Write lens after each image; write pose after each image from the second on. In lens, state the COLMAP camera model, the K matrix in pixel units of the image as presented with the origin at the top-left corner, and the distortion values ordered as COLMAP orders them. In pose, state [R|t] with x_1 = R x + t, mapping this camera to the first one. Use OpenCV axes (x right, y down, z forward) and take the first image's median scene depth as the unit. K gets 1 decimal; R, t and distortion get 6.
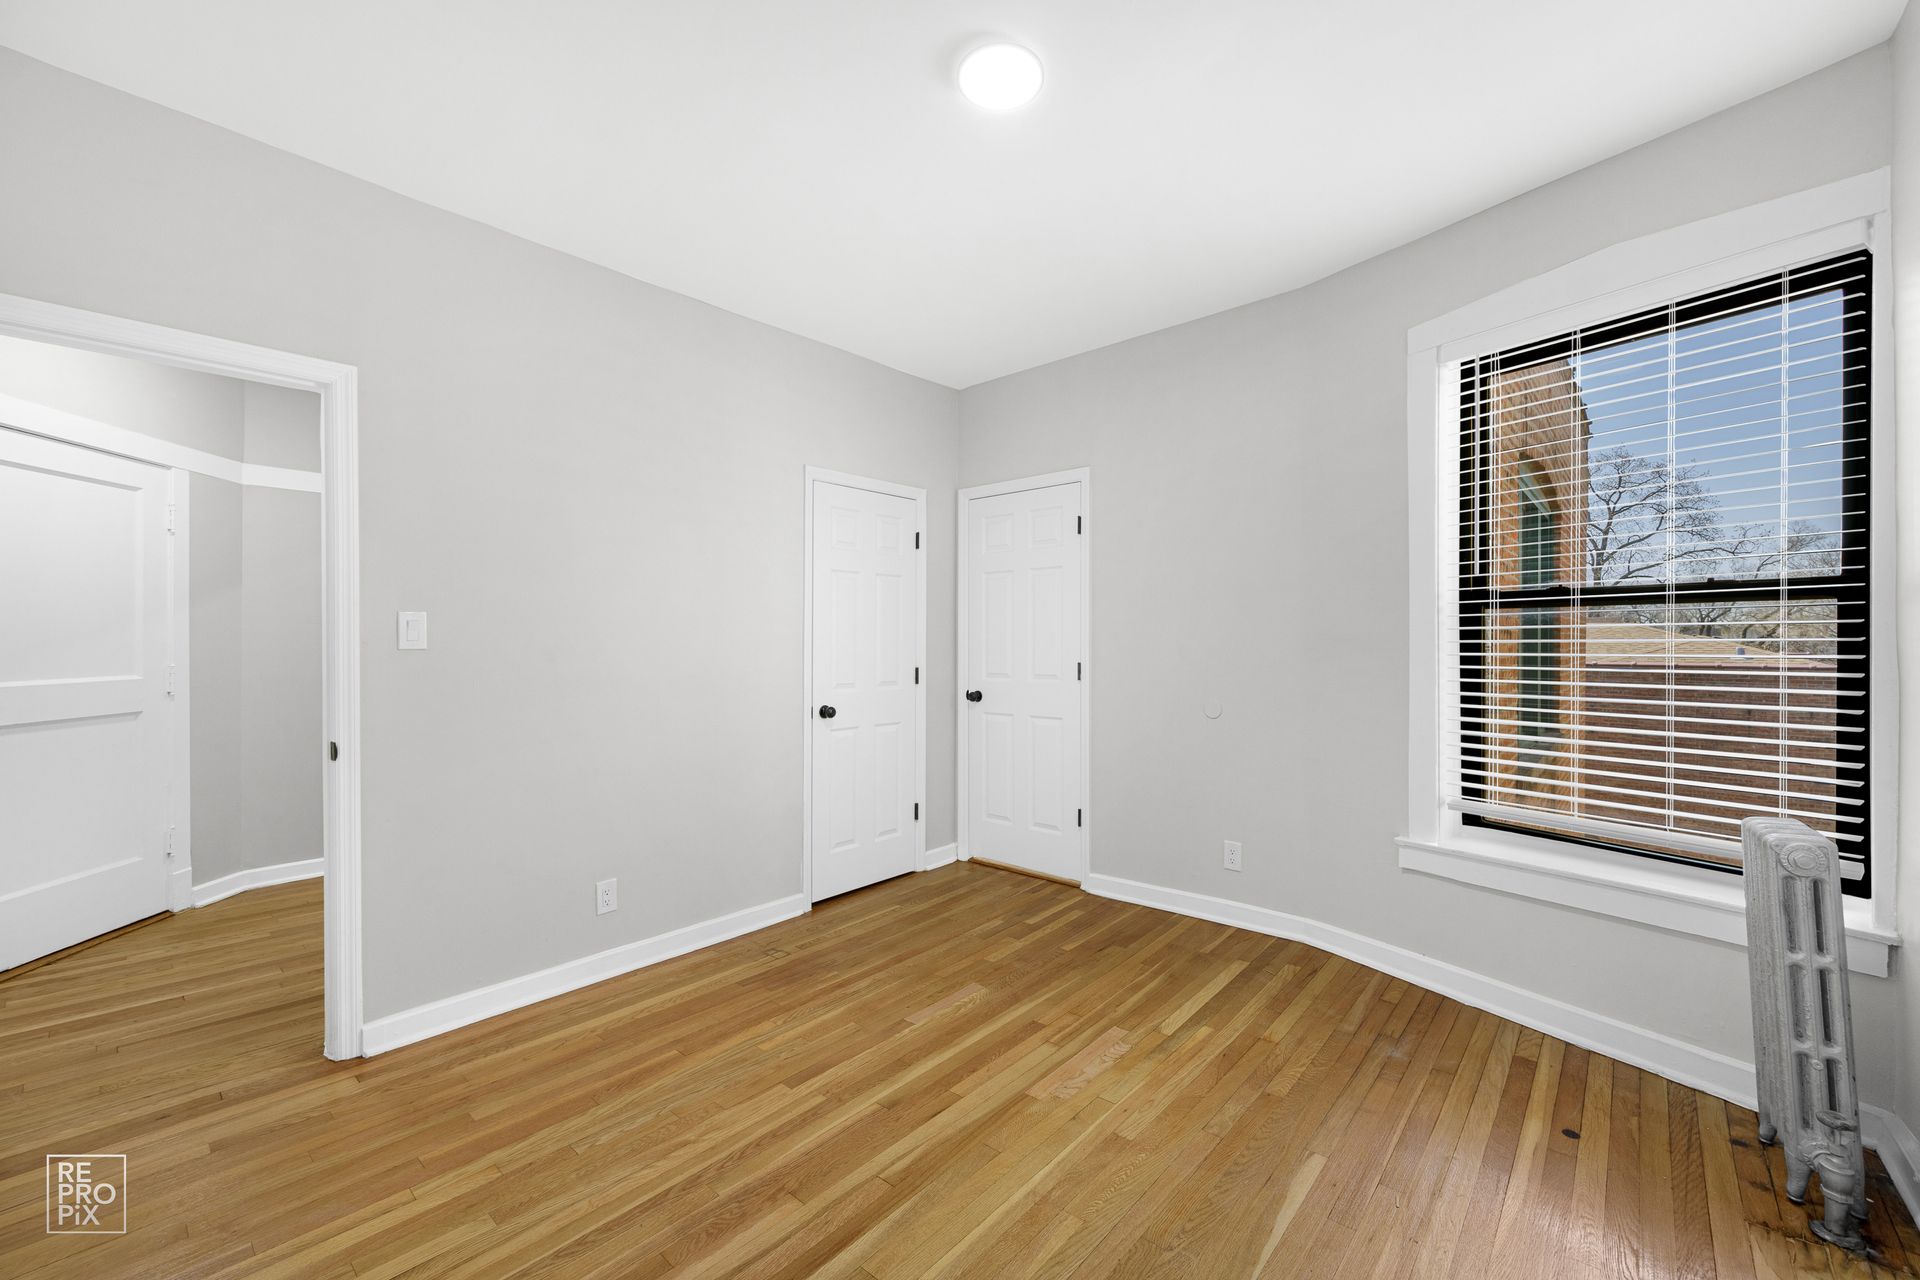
lens RADIAL K [[768.1, 0, 1056.5], [0, 768.1, 641.0], [0, 0, 1]] dist [0.000764, 0.000151]
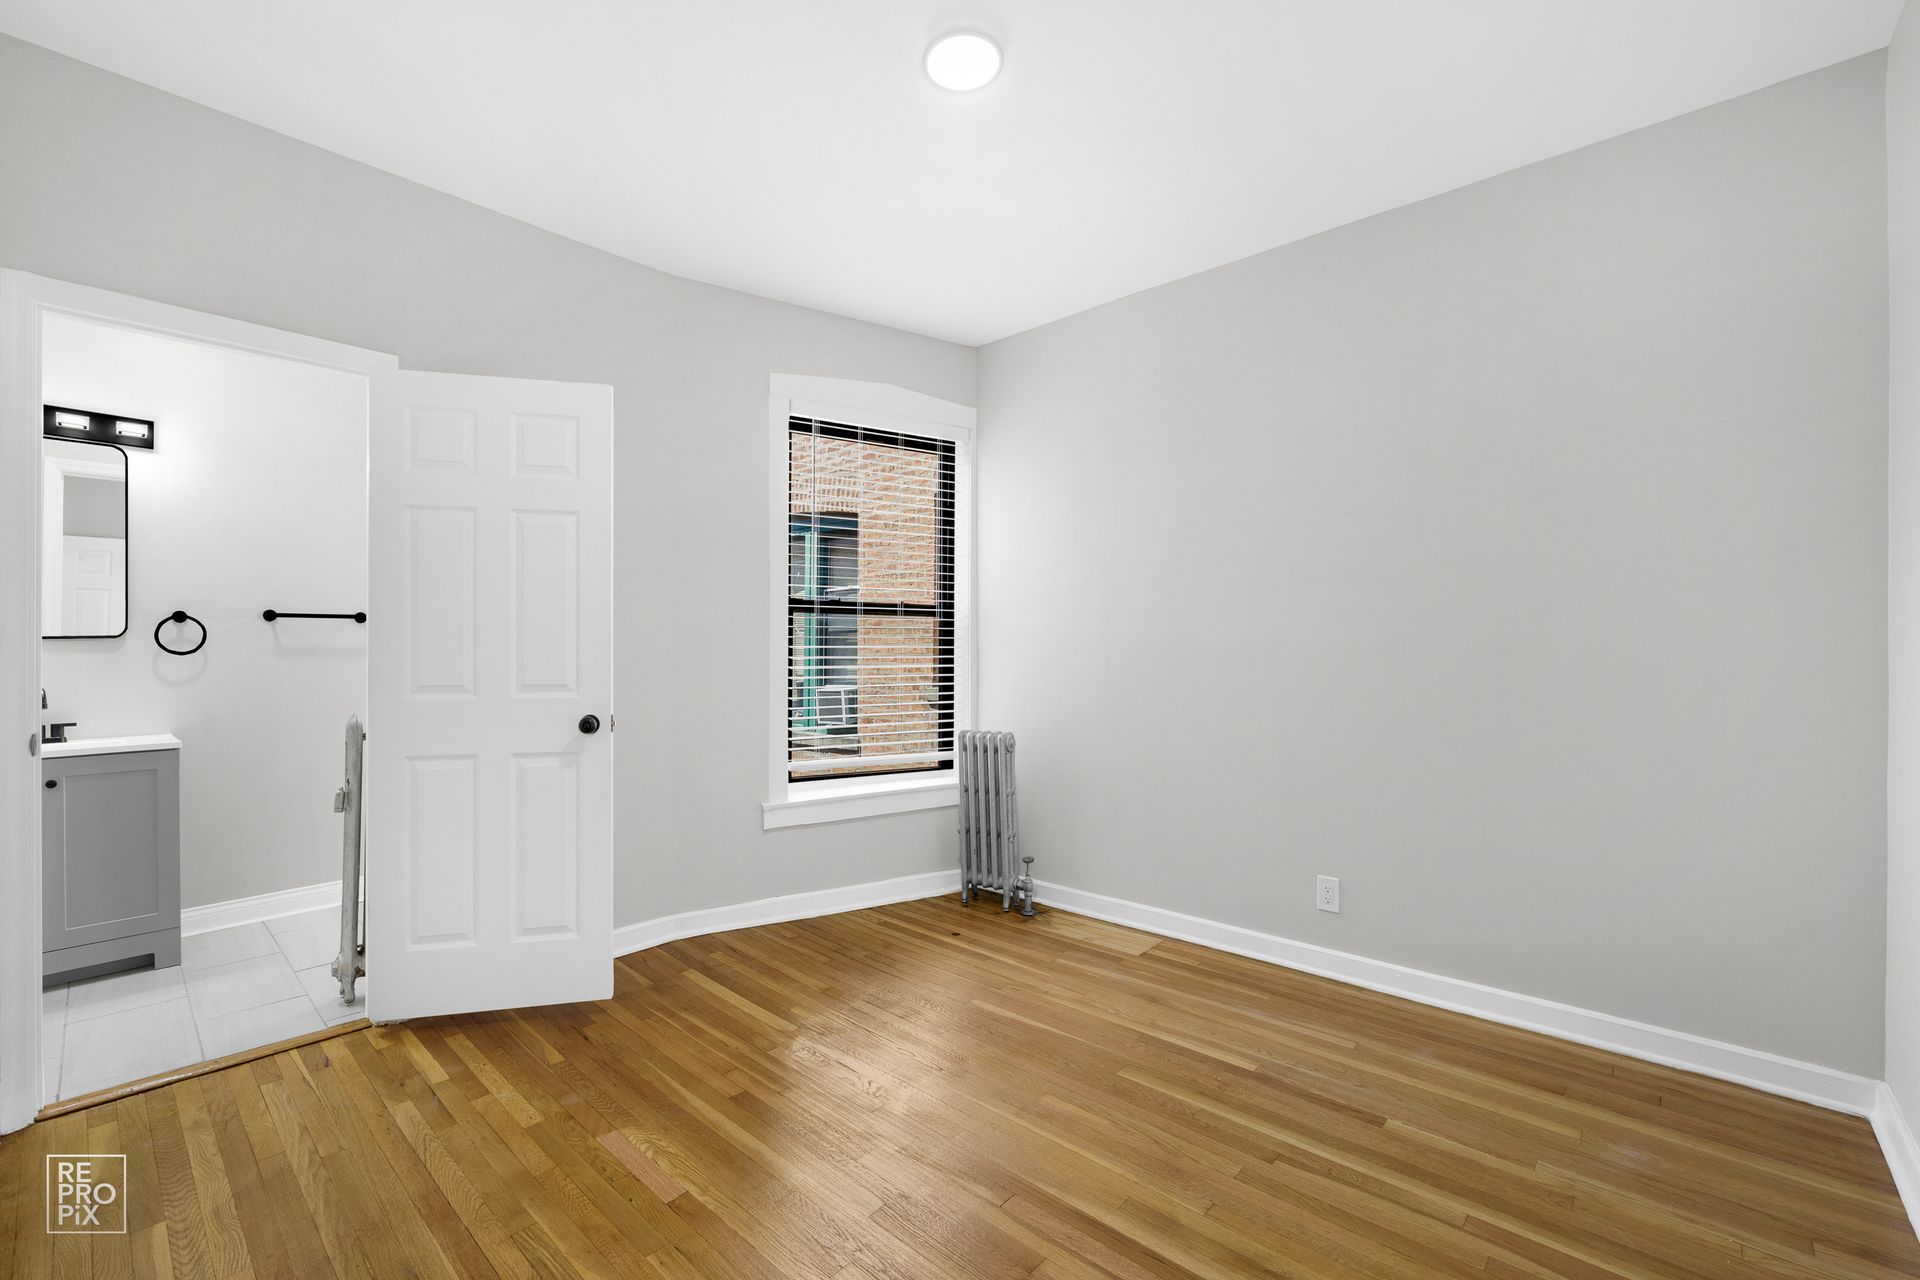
lens RADIAL K [[793.7, 0, 961.7], [0, 793.7, 647.3], [0, 0, 1]] dist [0.002197, 0.000154]
pose [[0.084096, 0.002846, 0.996454, -0.803194], [-0.002121, 0.999994, -0.002677, 0.021829], [-0.996455, -0.001888, 0.084101, 0.657326]]
